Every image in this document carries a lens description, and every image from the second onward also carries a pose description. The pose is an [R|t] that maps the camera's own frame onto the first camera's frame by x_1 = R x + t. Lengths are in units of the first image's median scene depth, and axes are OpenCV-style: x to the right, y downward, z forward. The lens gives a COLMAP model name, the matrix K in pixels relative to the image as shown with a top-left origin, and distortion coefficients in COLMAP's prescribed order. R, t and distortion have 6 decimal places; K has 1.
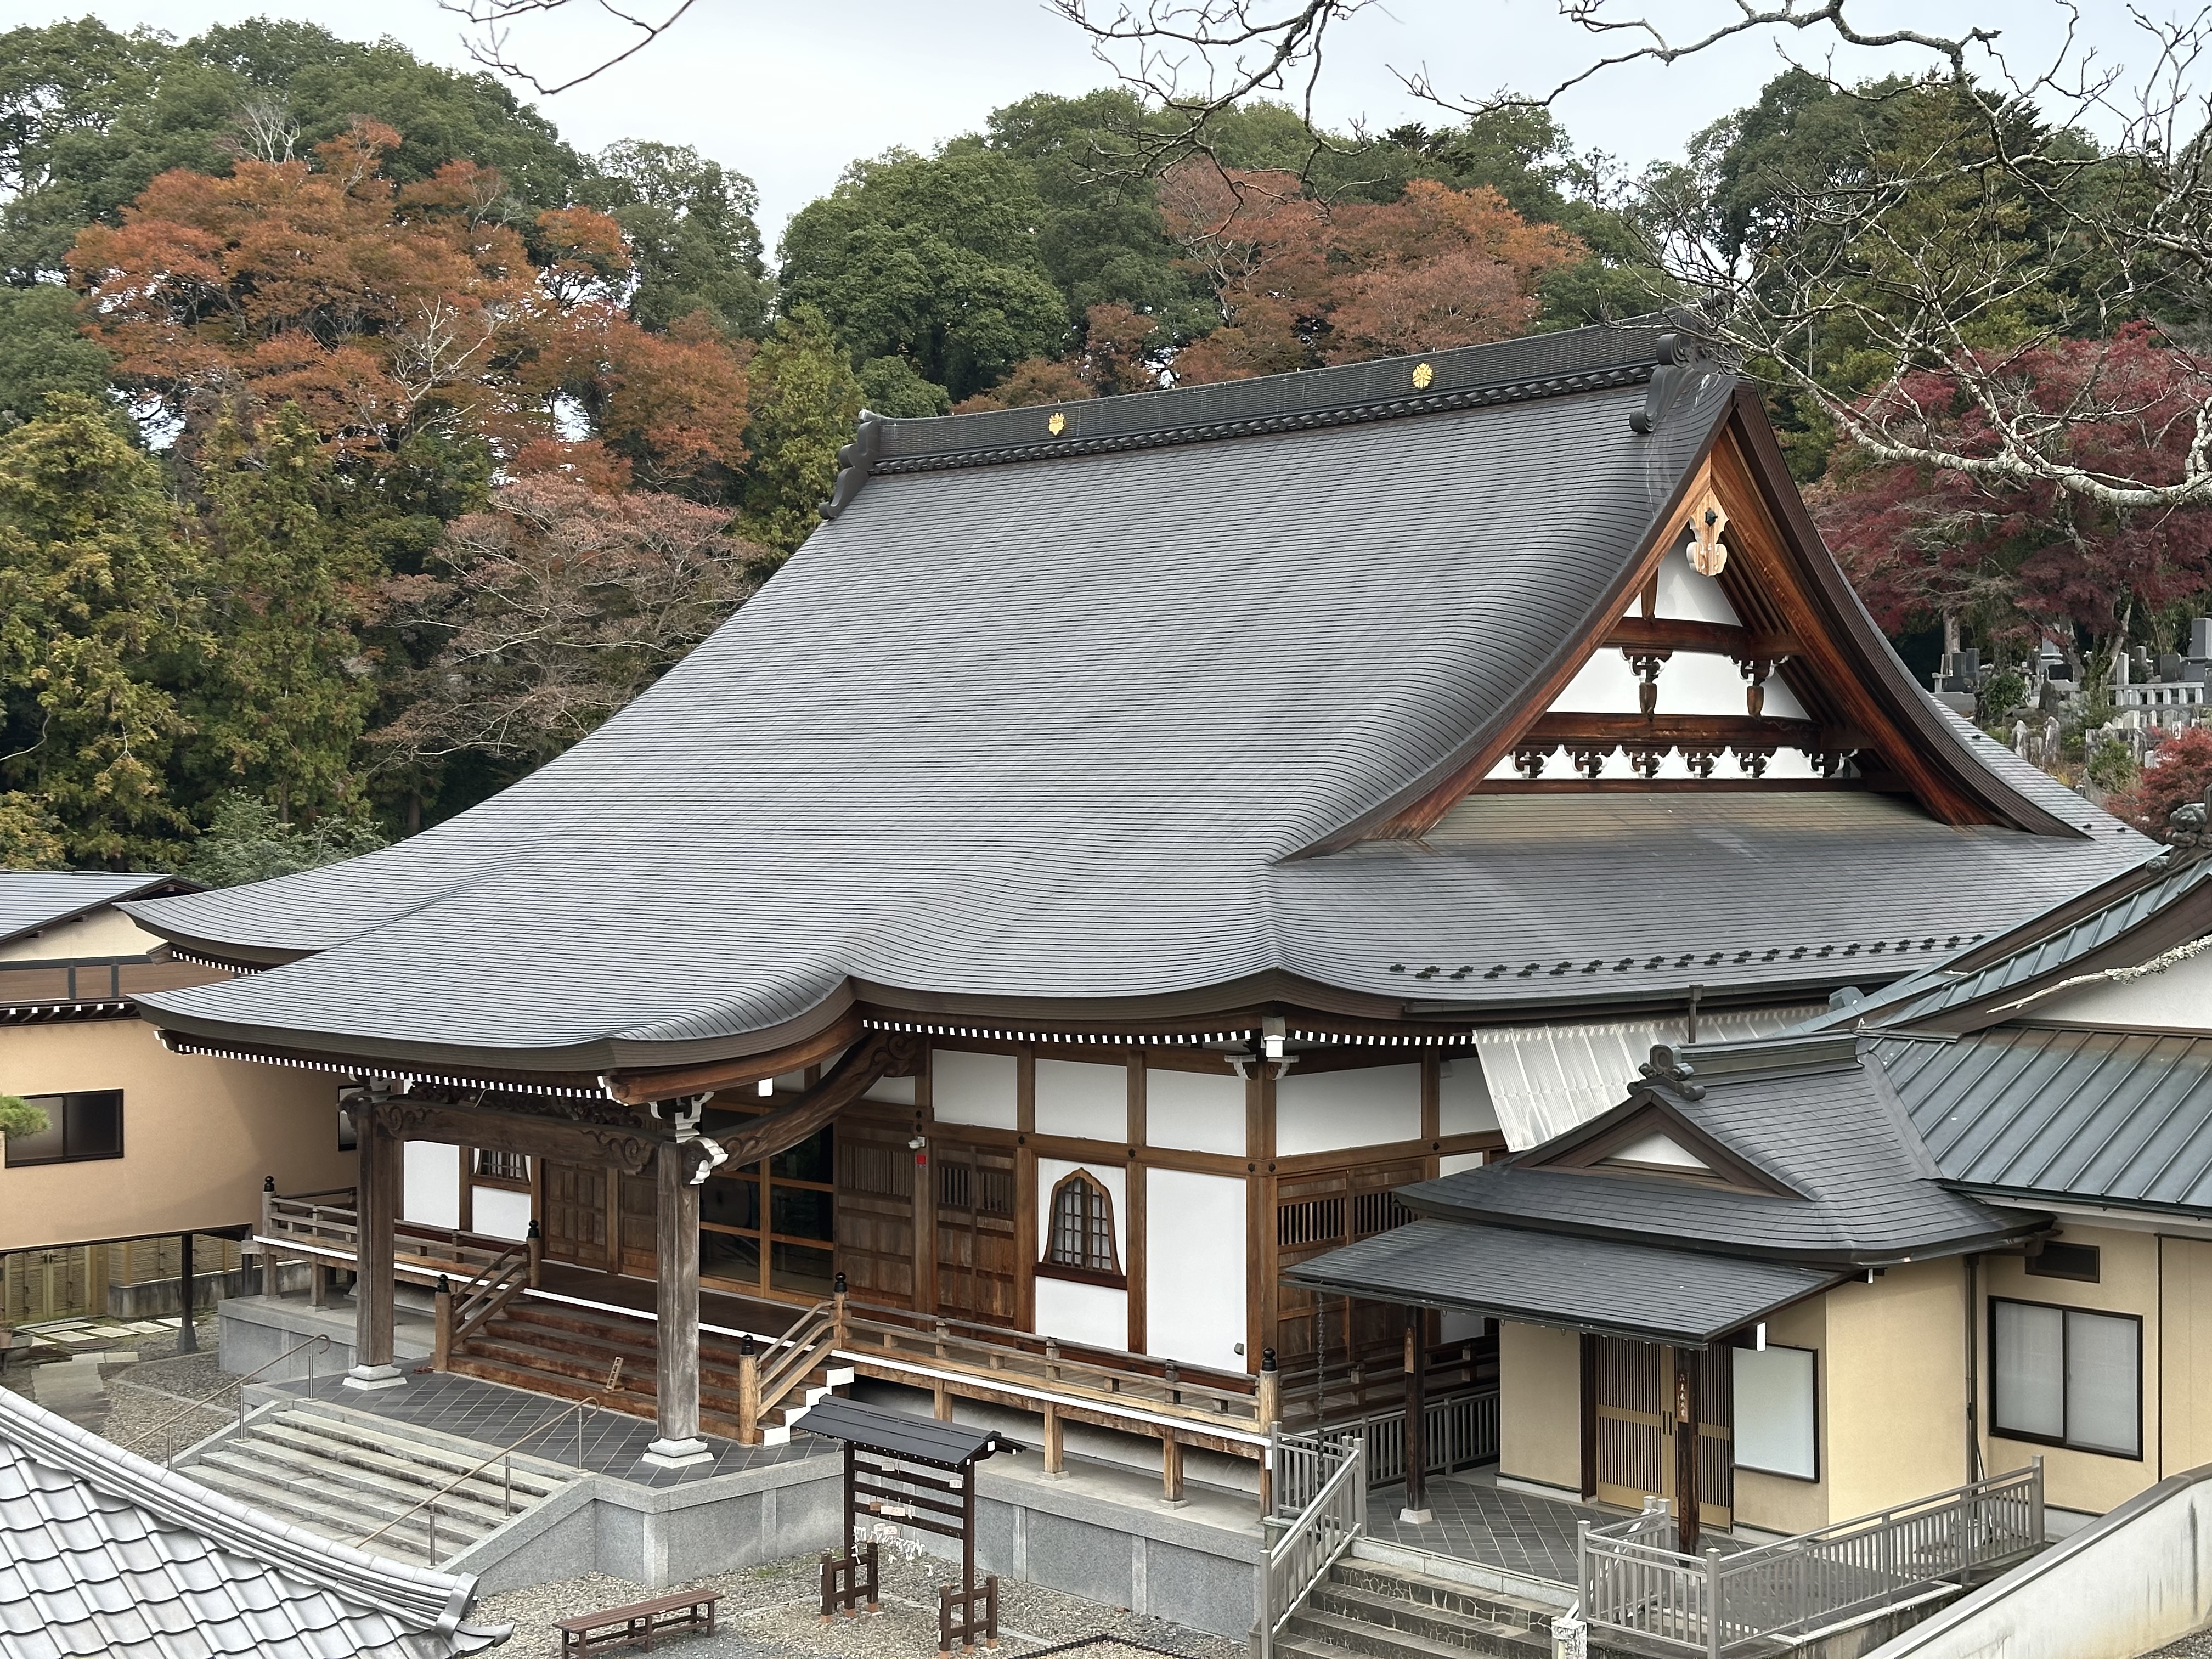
lens RADIAL K [[3065.1, 0, 1103.7], [0, 3065.1, 825.1], [0, 0, 1]] dist [0.018007, 0.000000]
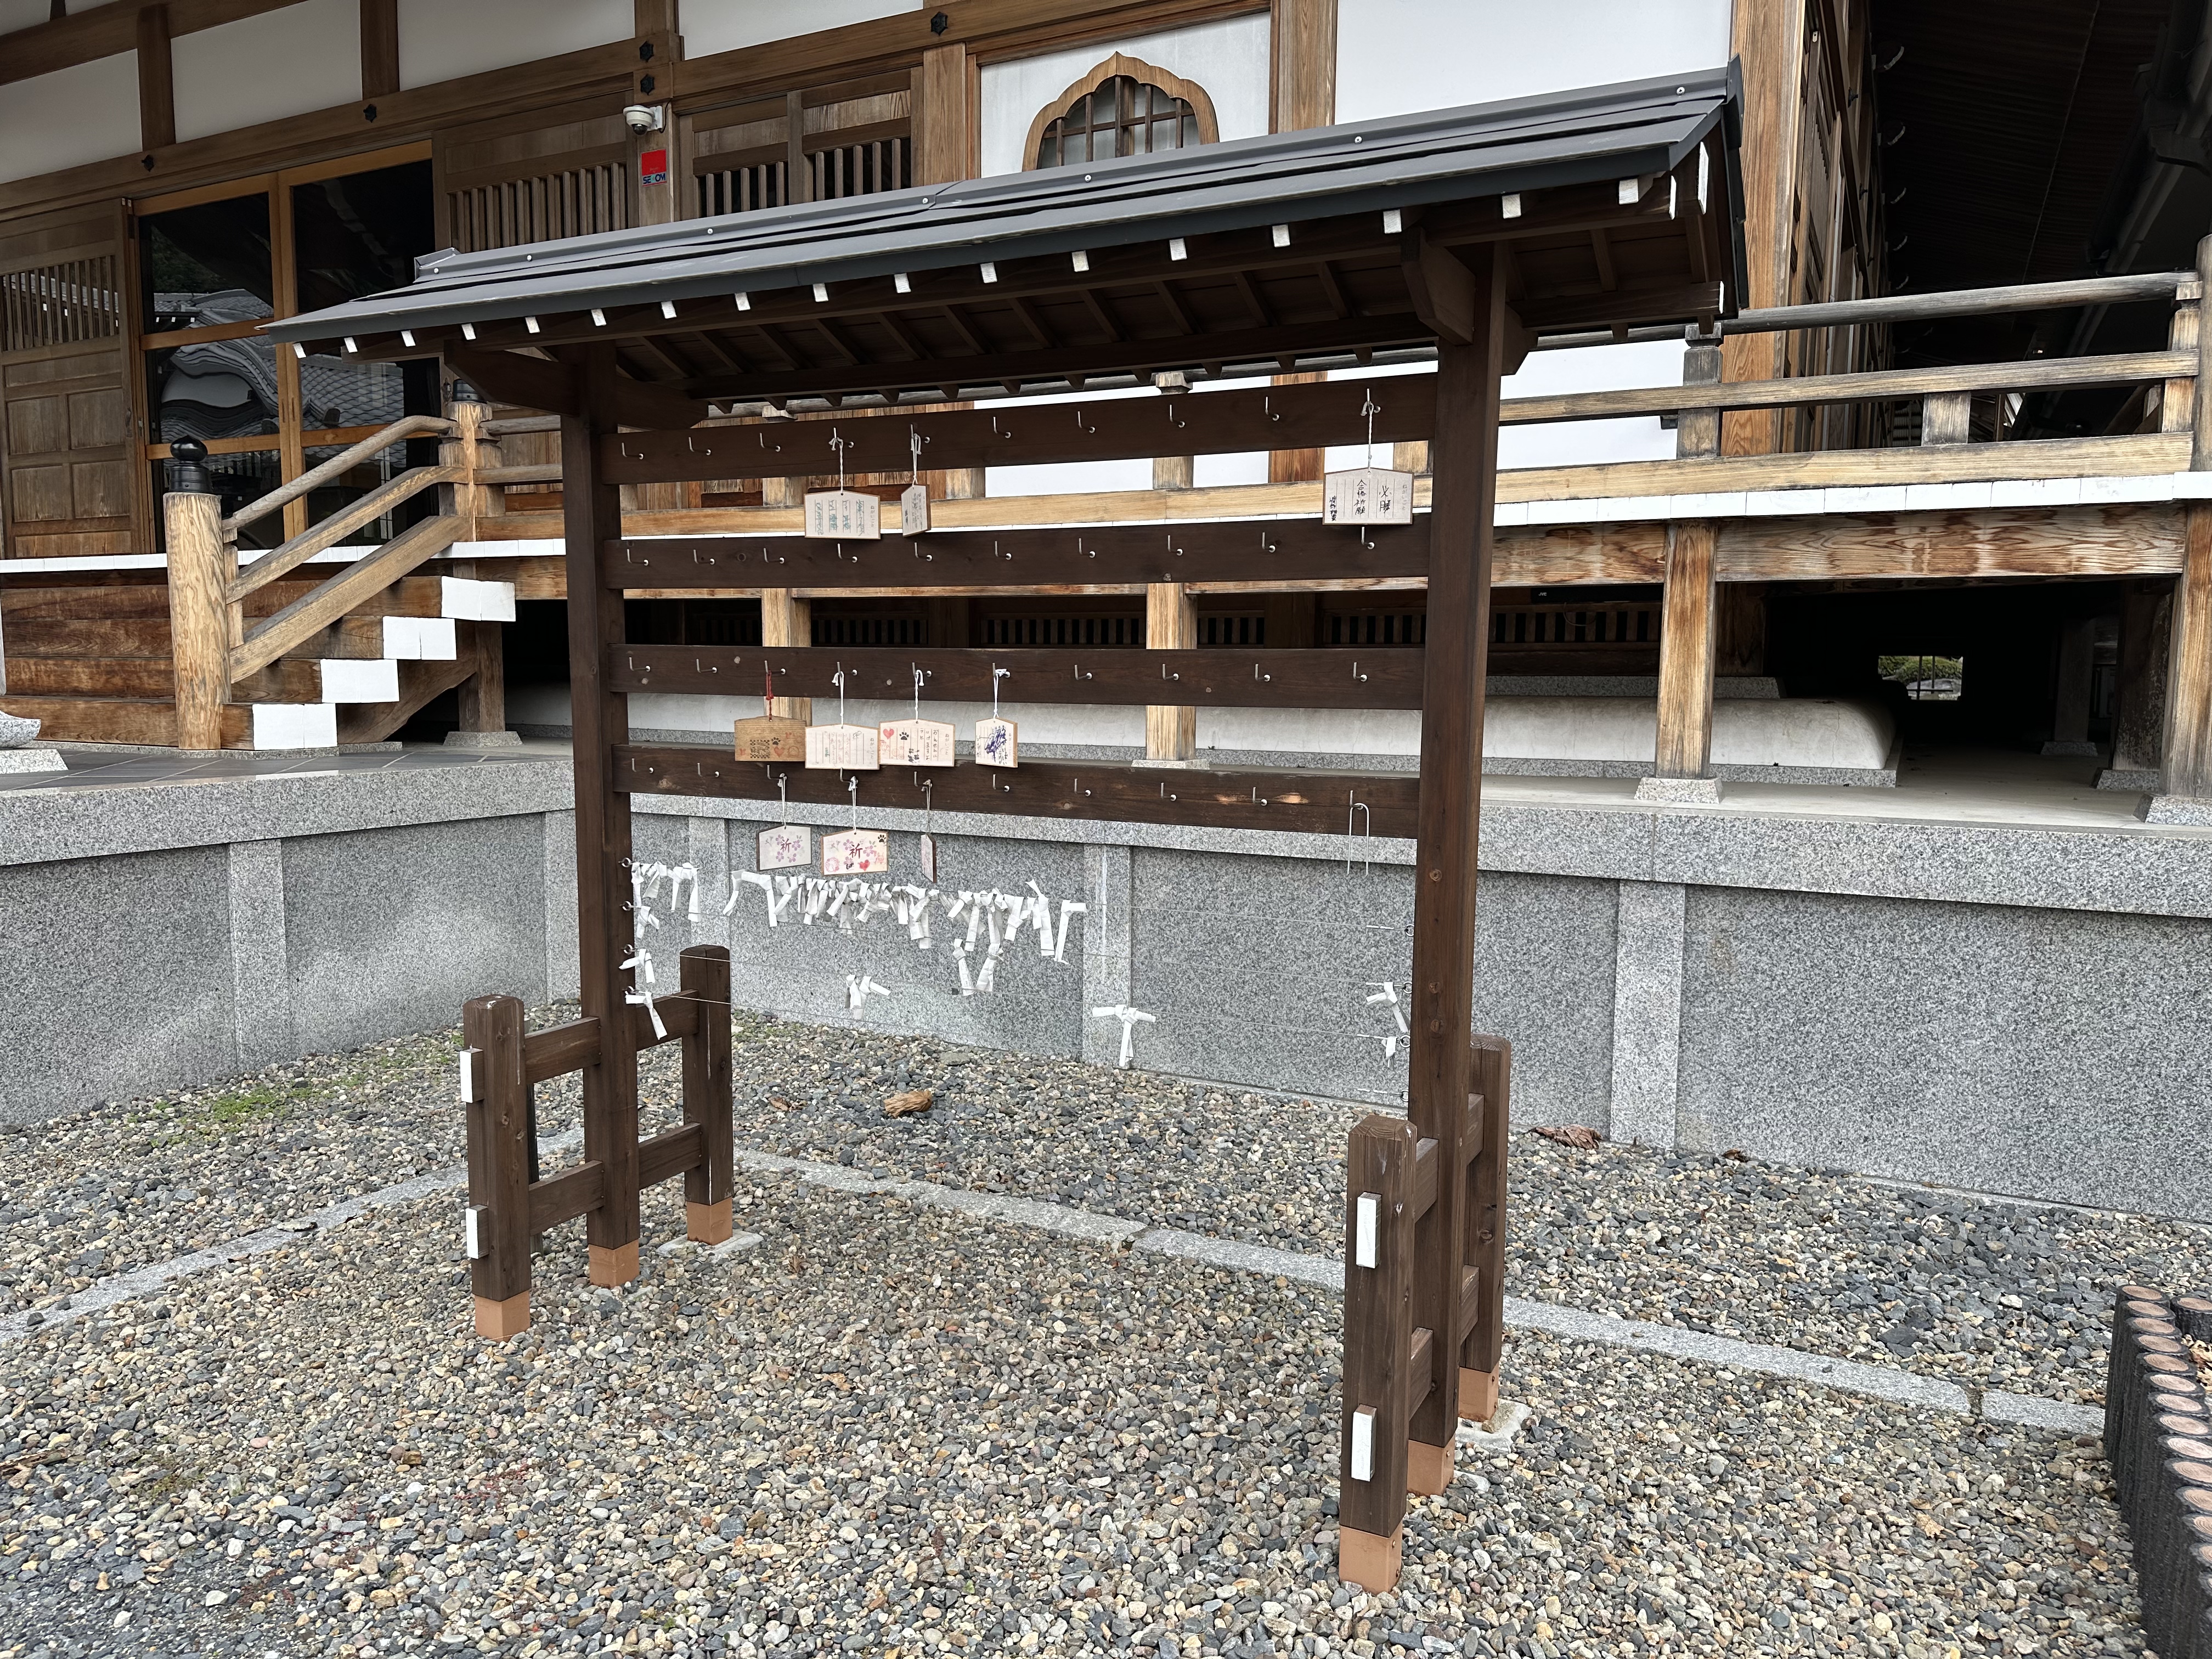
lens RADIAL K [[1550.1, 0, 1115.6], [0, 1550.1, 825.5], [0, 0, 1]] dist [0.034251, 0.000055]
pose [[0.944618, -0.018173, 0.327669, -0.084136], [-0.011590, 0.995995, 0.088650, 0.213969], [-0.327968, -0.087538, 0.940624, 0.880283]]
